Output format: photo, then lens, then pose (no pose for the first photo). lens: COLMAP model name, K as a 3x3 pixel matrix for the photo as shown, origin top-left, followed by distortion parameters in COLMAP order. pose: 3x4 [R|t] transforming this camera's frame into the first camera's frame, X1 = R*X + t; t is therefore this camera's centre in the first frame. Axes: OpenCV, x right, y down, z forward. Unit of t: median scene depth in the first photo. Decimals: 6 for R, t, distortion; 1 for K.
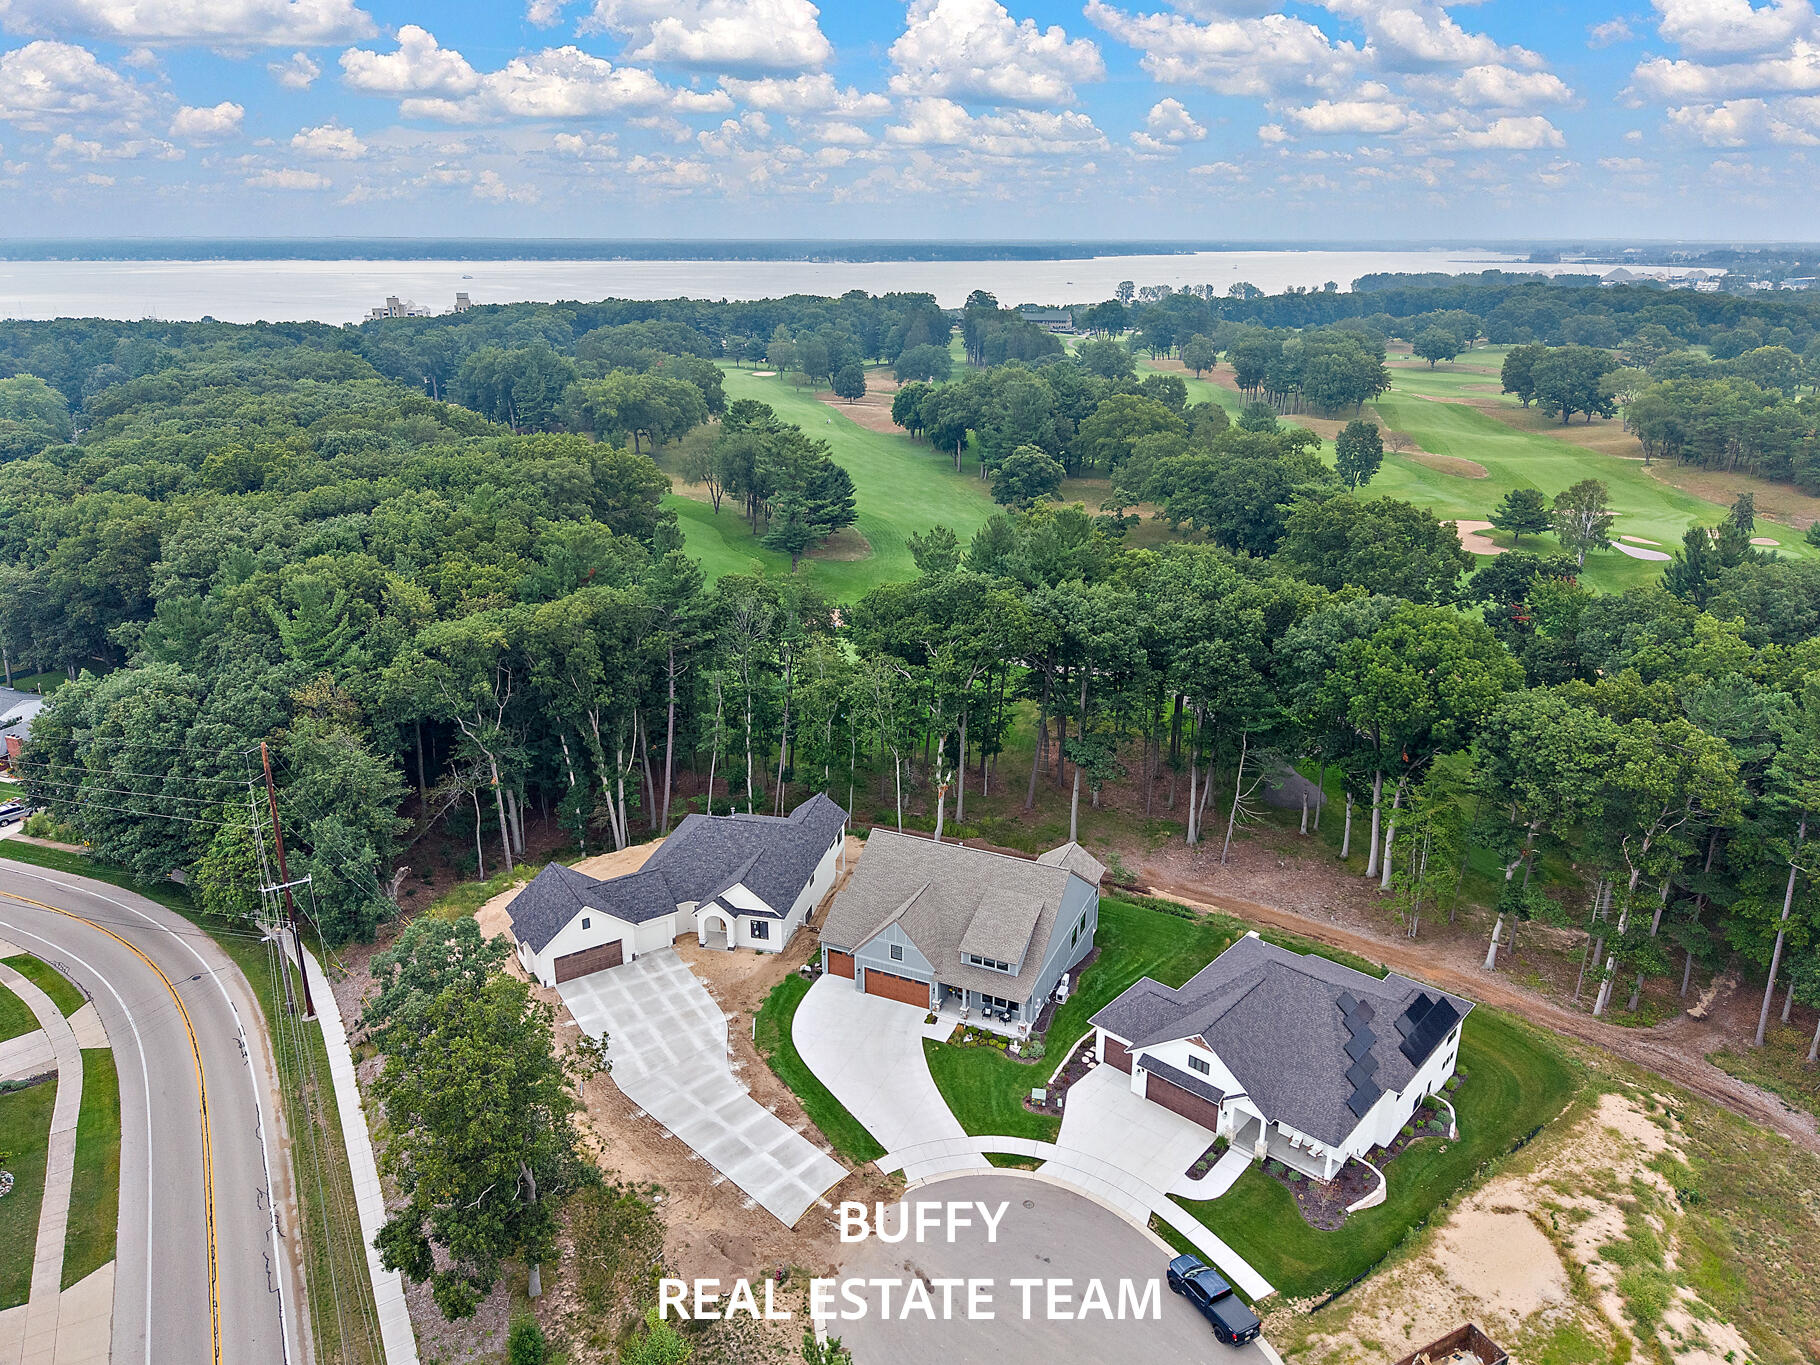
lens RADIAL K [[1233.8, 0, 910.0], [0, 1233.8, 682.5], [0, 0, 1]] dist [0.021938, -0.021331]
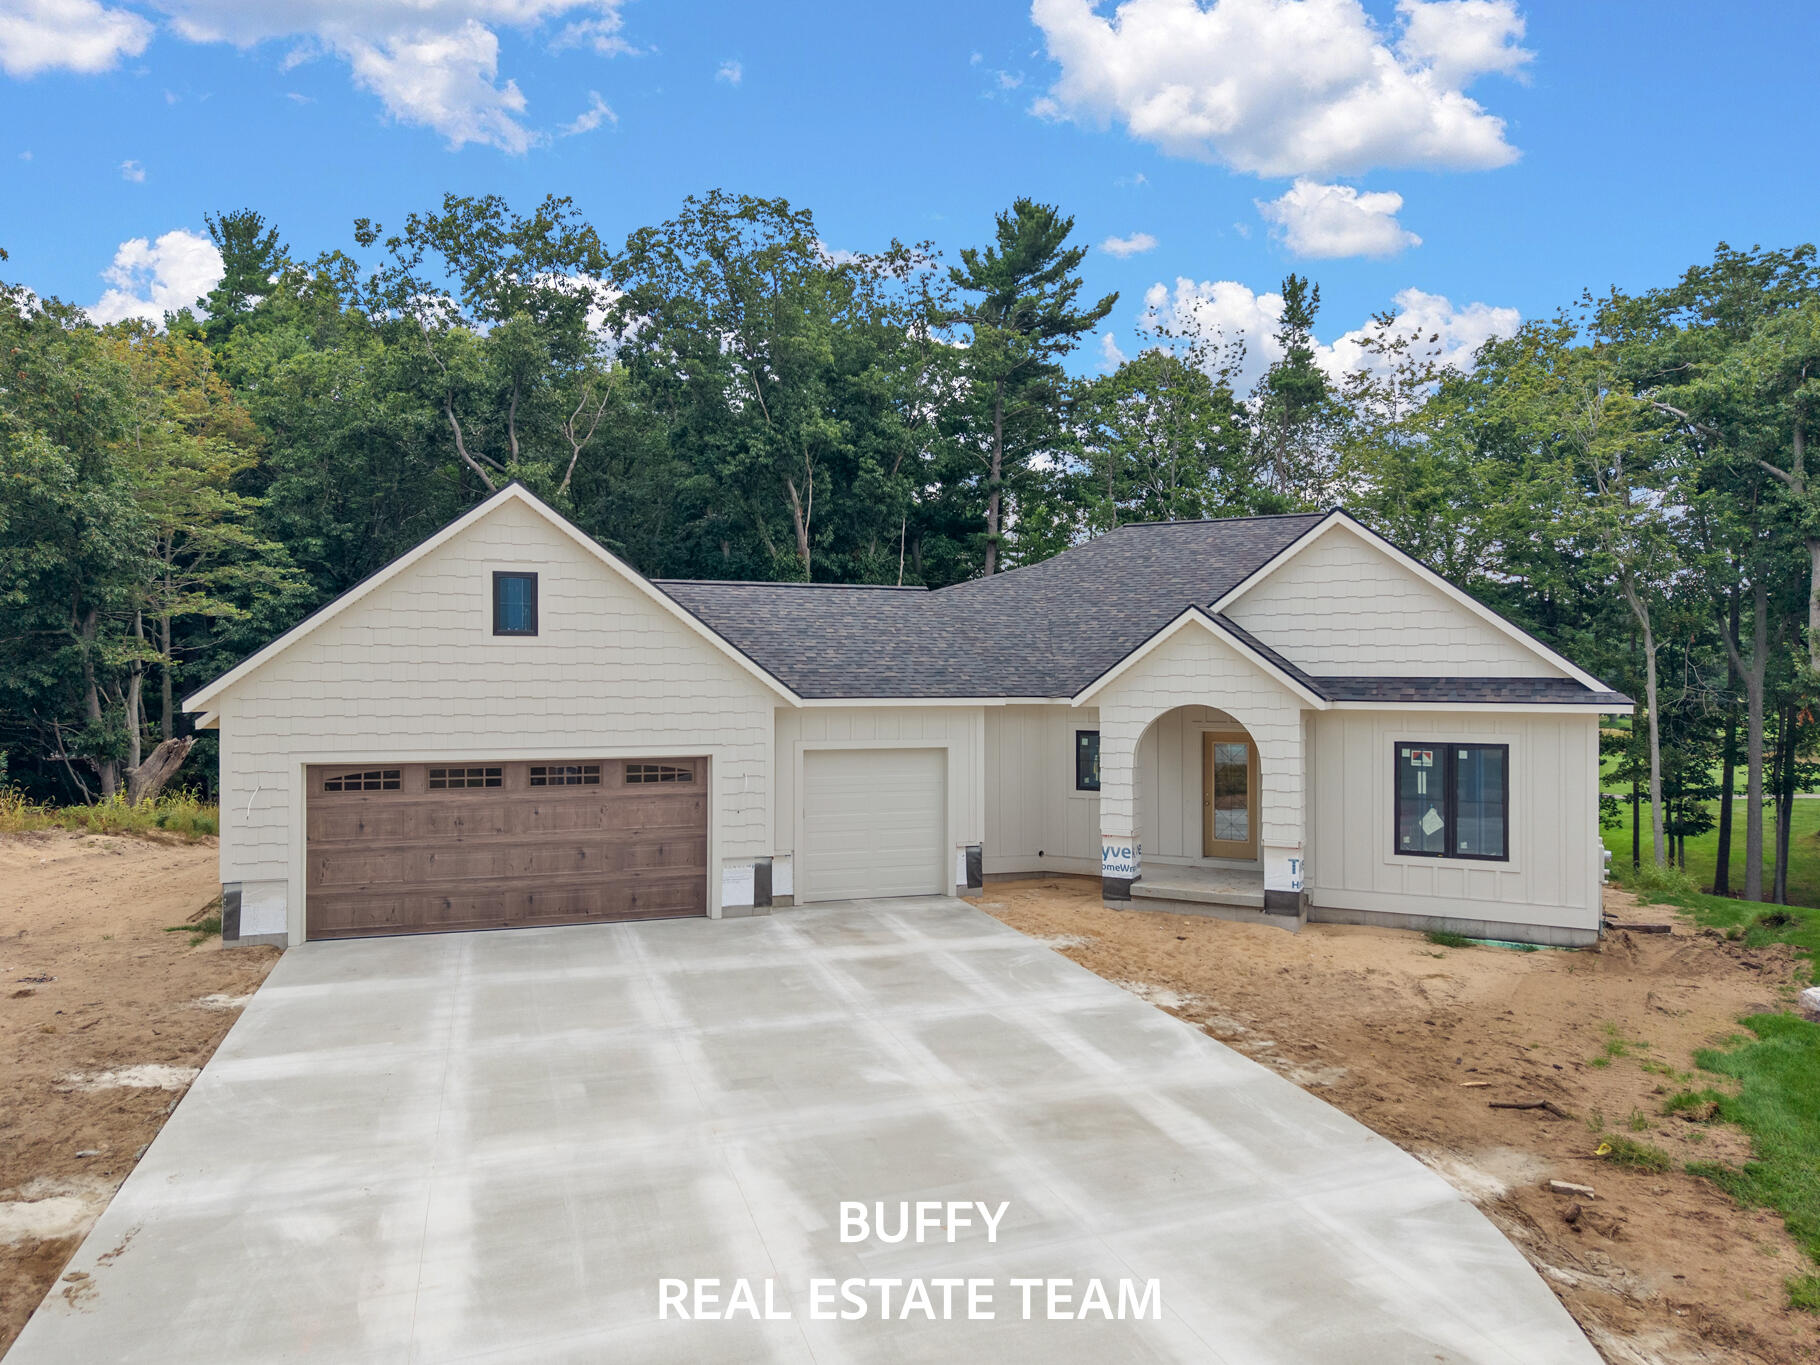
lens RADIAL K [[1233.8, 0, 910.0], [0, 1233.8, 682.5], [0, 0, 1]] dist [0.021938, -0.021331]
pose [[0.970436, 0.005849, -0.241286, -0.154337], [-0.083406, 0.946244, -0.312516, 0.246164], [0.226487, 0.323402, 0.918757, 0.811226]]
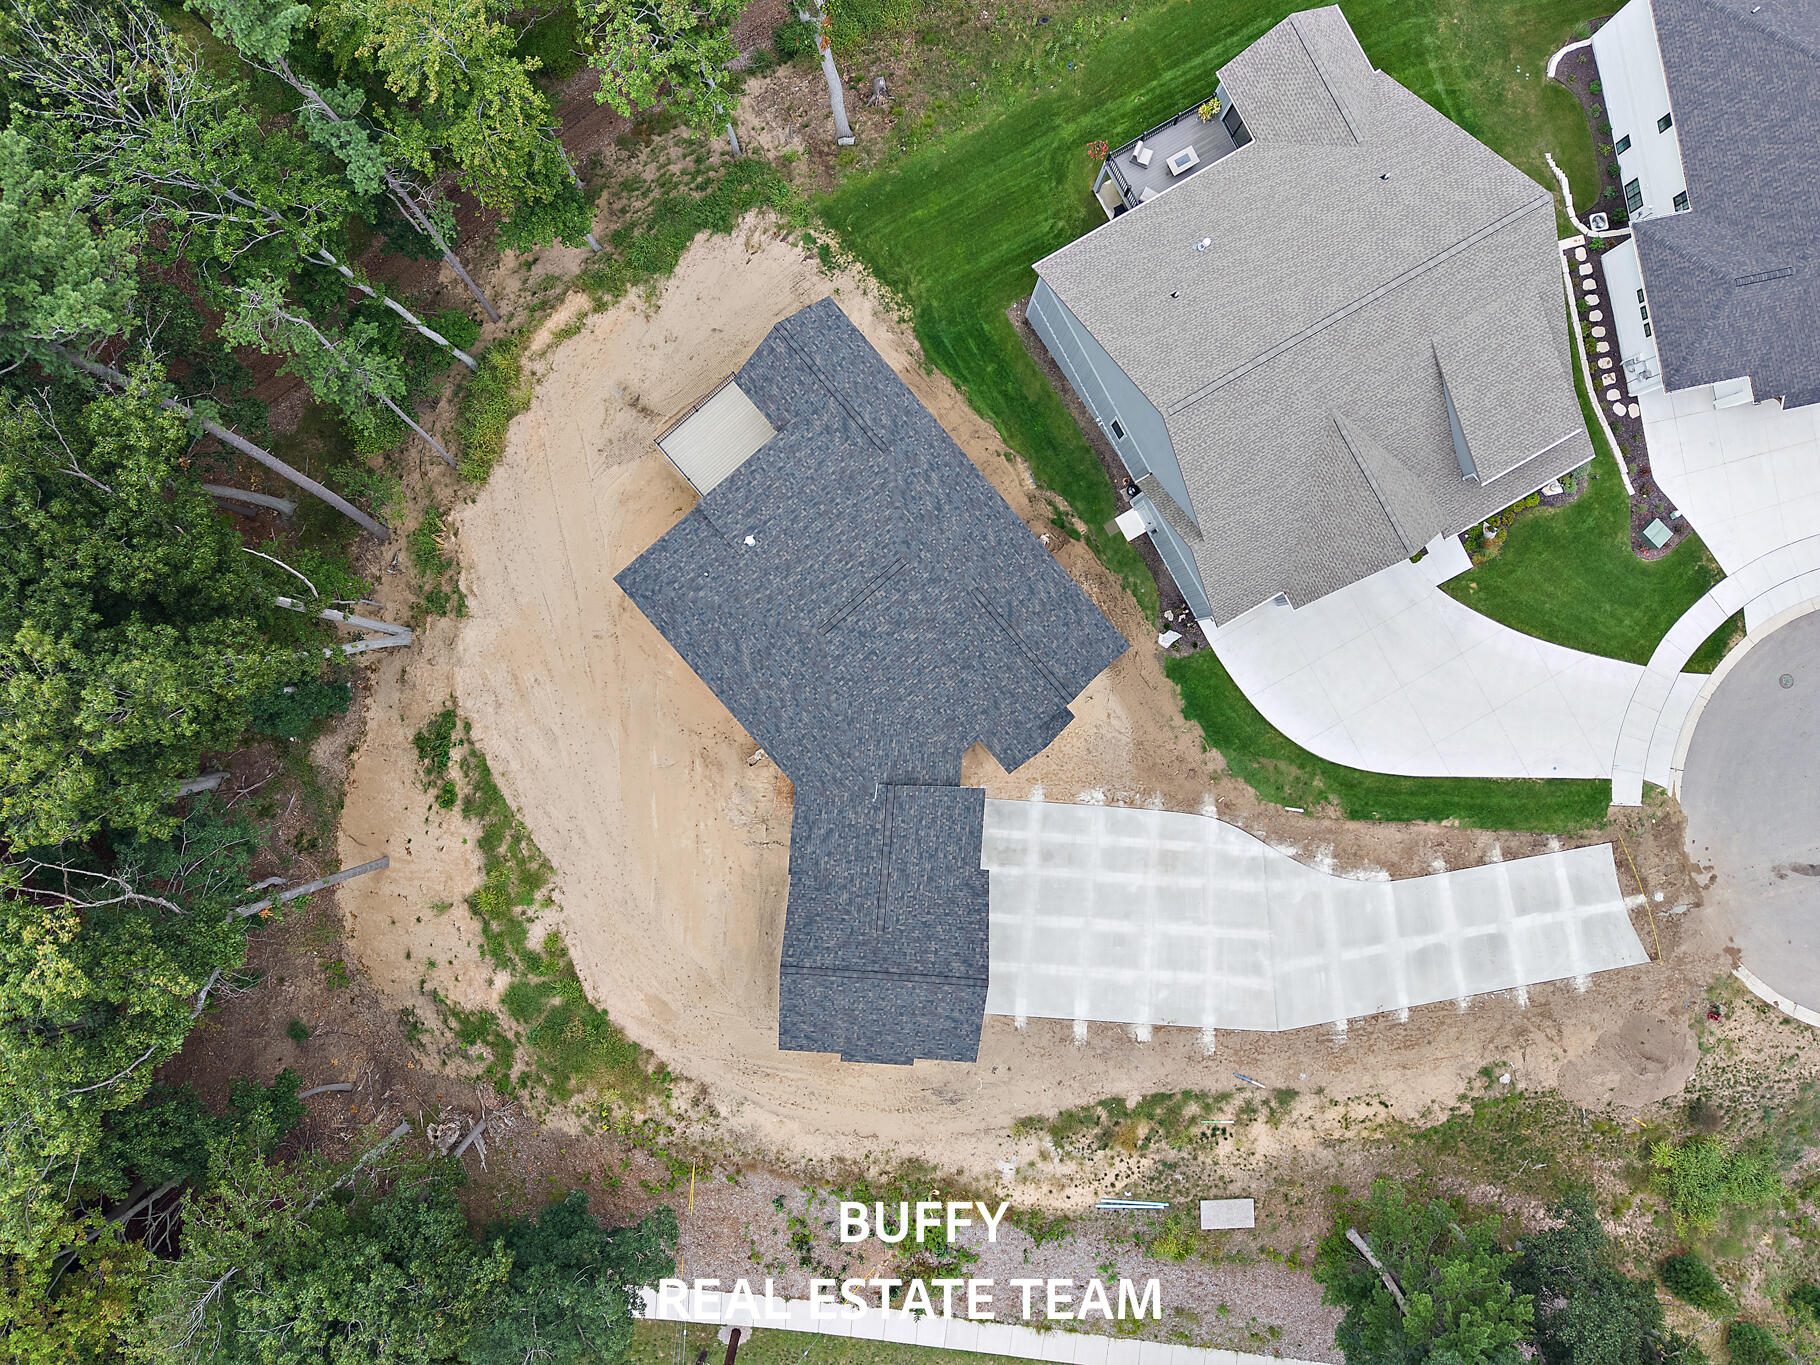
lens RADIAL K [[1233.8, 0, 910.0], [0, 1233.8, 682.5], [0, 0, 1]] dist [0.021938, -0.021331]
pose [[0.594911, -0.803782, -0.003892, -0.167172], [0.260781, 0.188429, 0.946830, -0.330279], [-0.760312, -0.564295, 0.321709, 0.877975]]
